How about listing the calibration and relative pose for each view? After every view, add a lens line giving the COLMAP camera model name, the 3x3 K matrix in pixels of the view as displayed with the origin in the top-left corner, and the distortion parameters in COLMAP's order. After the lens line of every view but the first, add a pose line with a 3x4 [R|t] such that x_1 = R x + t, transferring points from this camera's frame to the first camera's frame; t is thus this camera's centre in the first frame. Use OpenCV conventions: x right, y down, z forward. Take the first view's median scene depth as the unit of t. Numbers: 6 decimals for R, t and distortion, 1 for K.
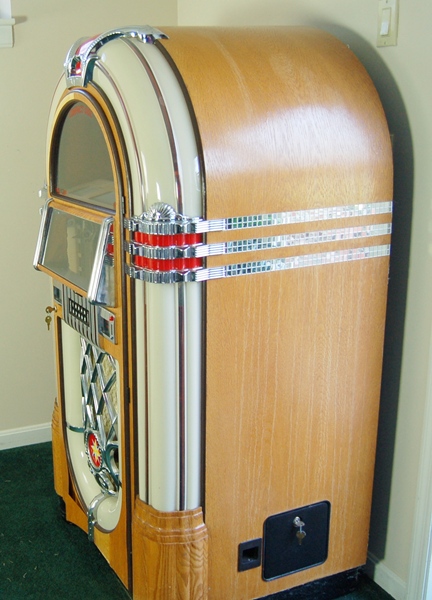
lens RADIAL K [[714.6, 0, 216.0], [0, 714.6, 300.0], [0, 0, 1]] dist [-0.068517, -0.013142]
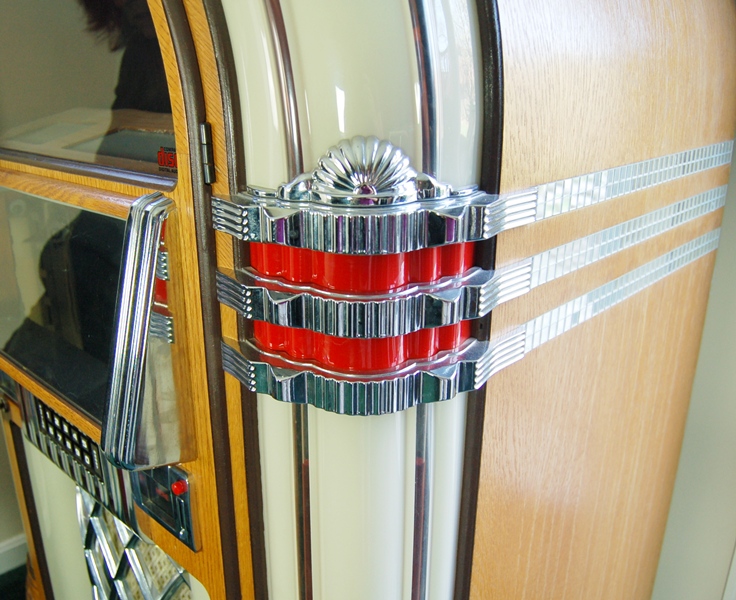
lens RADIAL K [[701.6, 0, 368.0], [0, 701.6, 300.0], [0, 0, 1]] dist [-0.207167, 0.006402]
pose [[0.955239, -0.088291, 0.282353, -0.139605], [0.068709, 0.994541, 0.078538, -0.083556], [-0.287746, -0.055622, 0.956090, 0.650831]]
